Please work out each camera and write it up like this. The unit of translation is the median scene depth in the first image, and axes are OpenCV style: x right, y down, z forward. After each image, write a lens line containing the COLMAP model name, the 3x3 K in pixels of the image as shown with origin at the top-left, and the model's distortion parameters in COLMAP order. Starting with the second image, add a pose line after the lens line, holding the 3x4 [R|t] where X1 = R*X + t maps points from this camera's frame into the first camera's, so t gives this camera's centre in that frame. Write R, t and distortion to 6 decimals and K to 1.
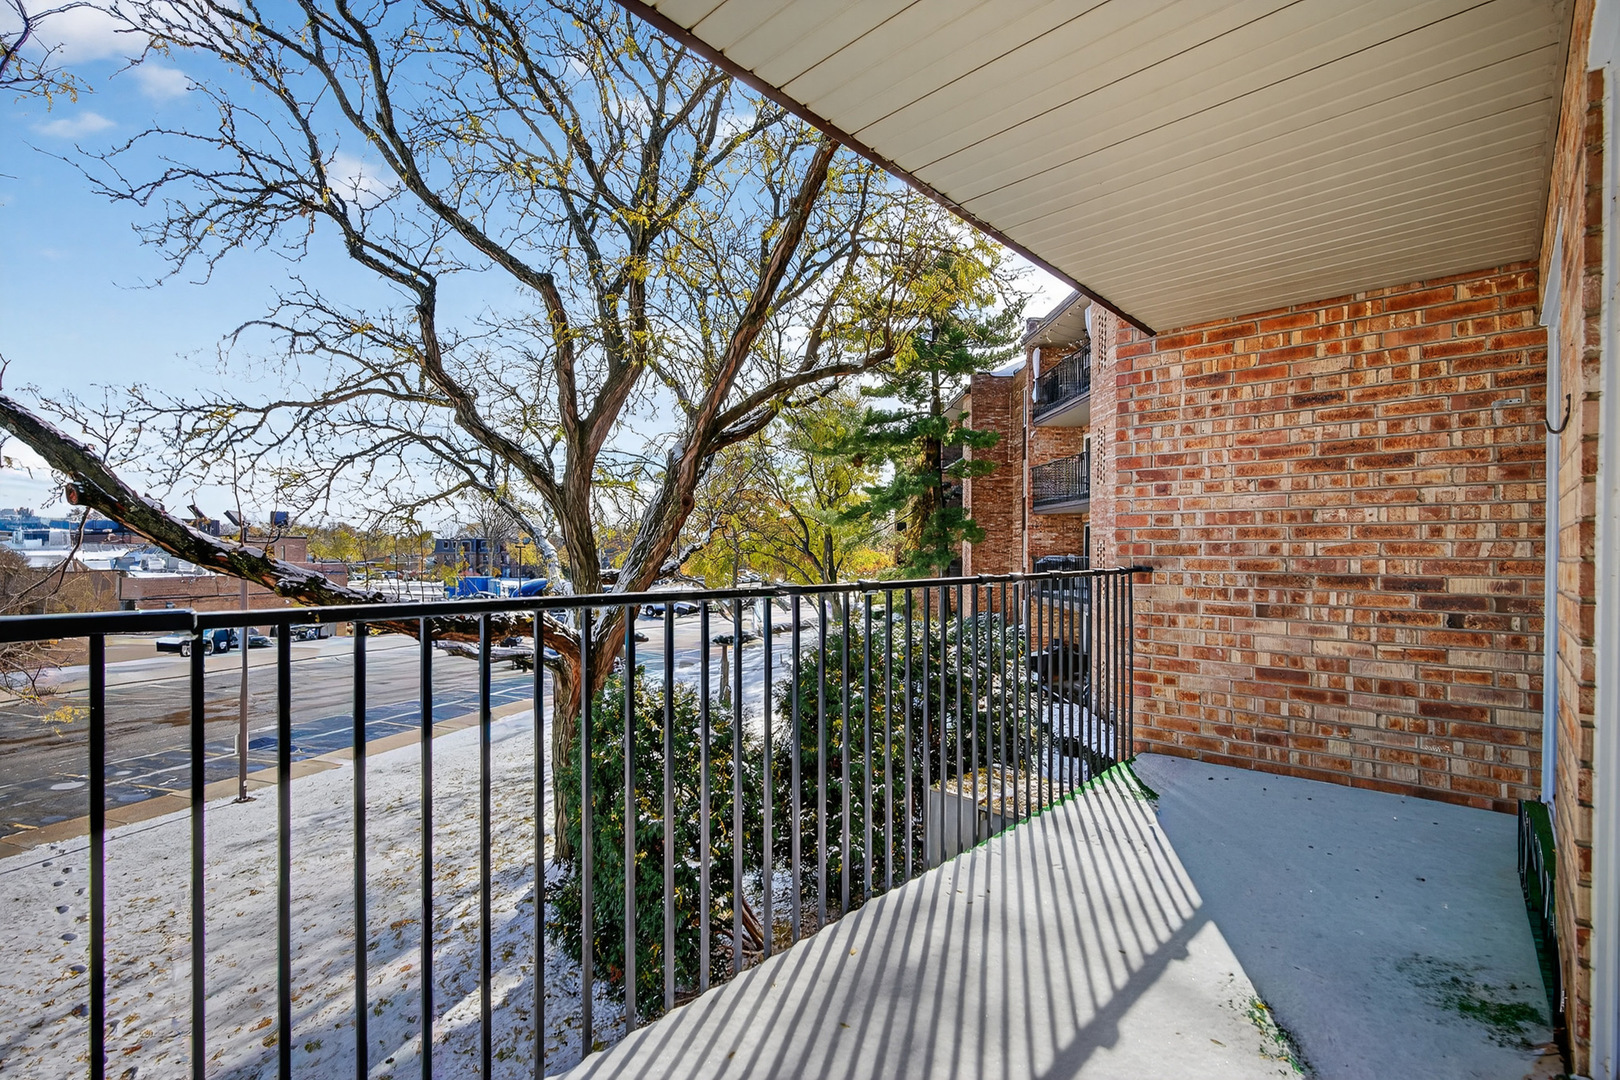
lens RADIAL K [[728.7, 0, 813.8], [0, 728.7, 549.5], [0, 0, 1]] dist [0.000558, 0.000576]
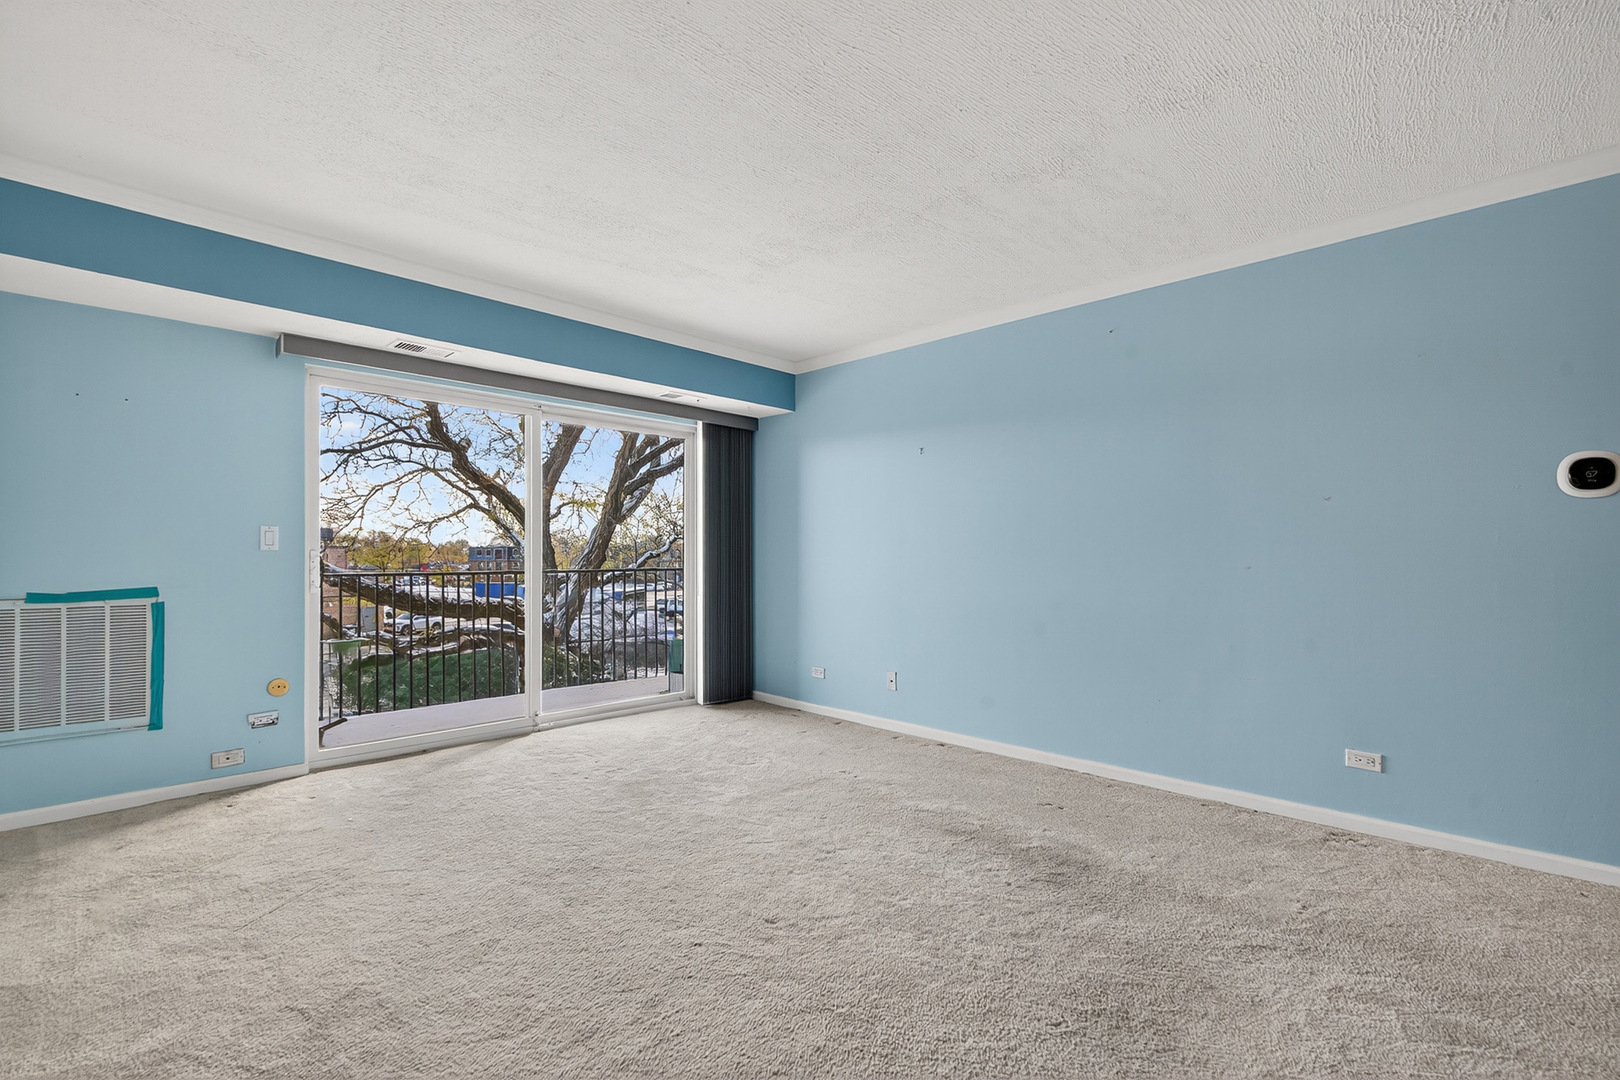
lens RADIAL K [[728.7, 0, 813.8], [0, 728.7, 549.5], [0, 0, 1]] dist [0.000558, 0.000576]
pose [[0.999114, 0.008150, -0.041287, 0.192003], [-0.008785, 0.999845, -0.015227, -0.002364], [0.041156, 0.015576, 0.999031, -0.263625]]
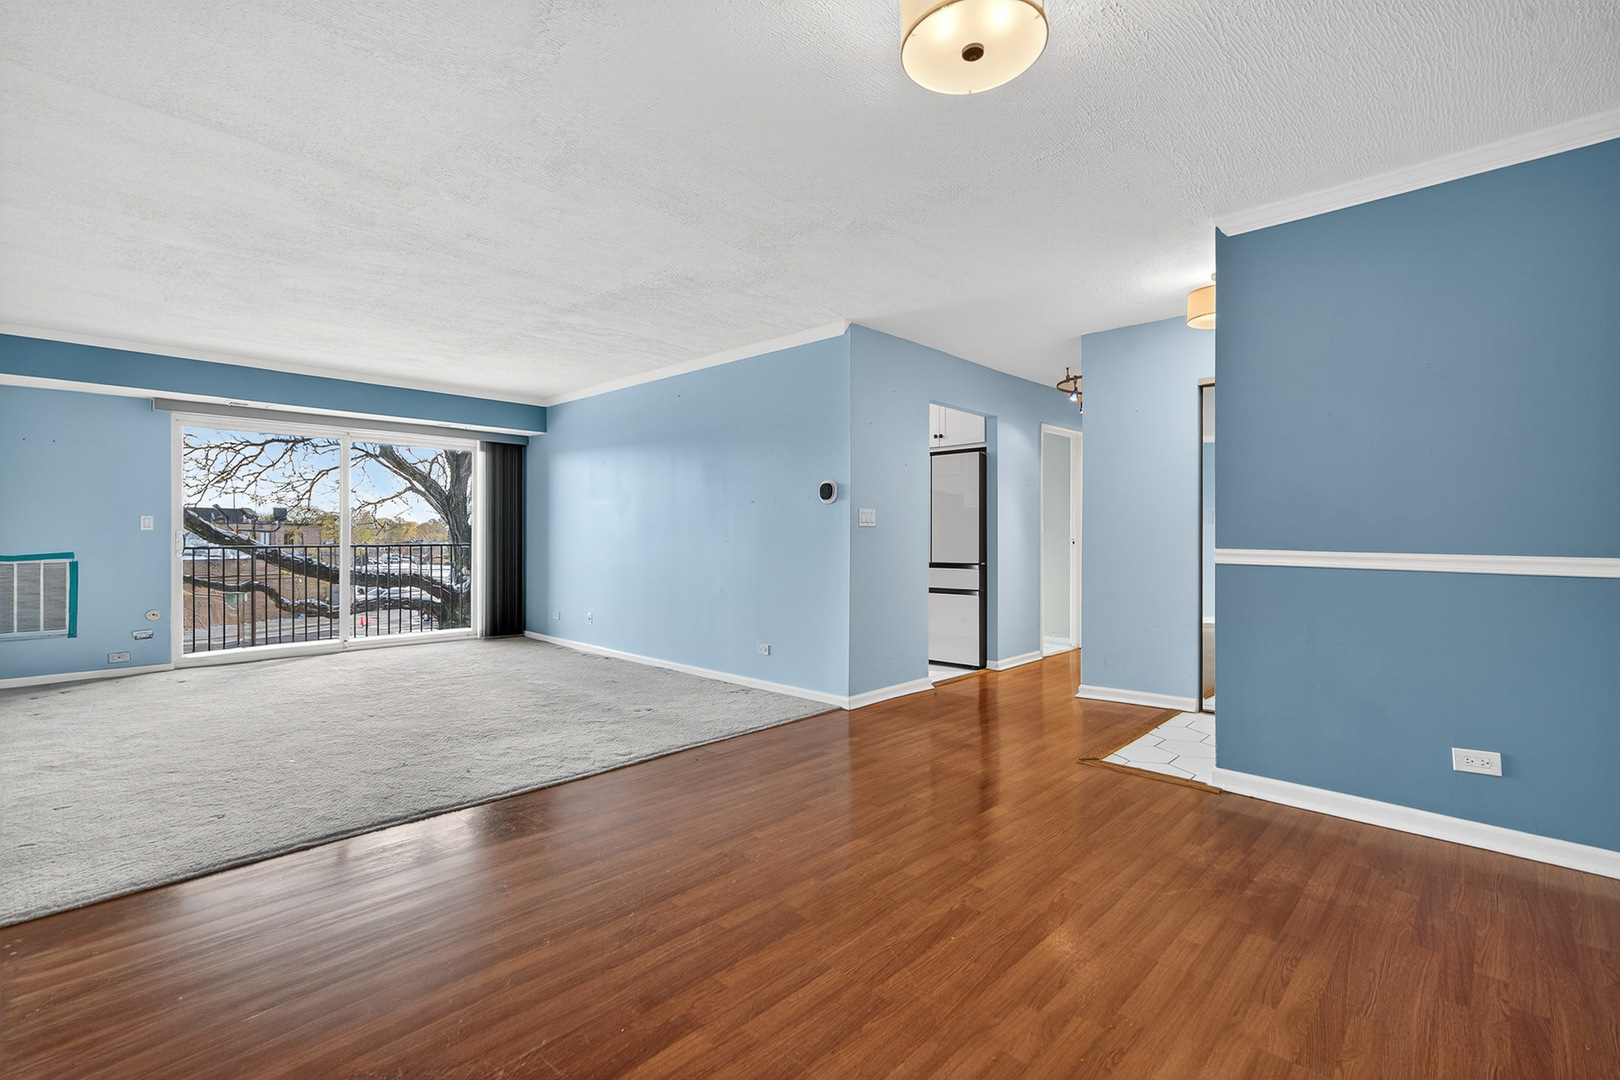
lens RADIAL K [[712.4, 0, 772.3], [0, 712.4, 519.7], [0, 0, 1]] dist [0.021396, 0.000129]
pose [[0.998687, 0.008781, -0.050467, 0.328107], [-0.010116, 0.999604, -0.026256, -0.003055], [0.050217, 0.026733, 0.998381, -0.378112]]
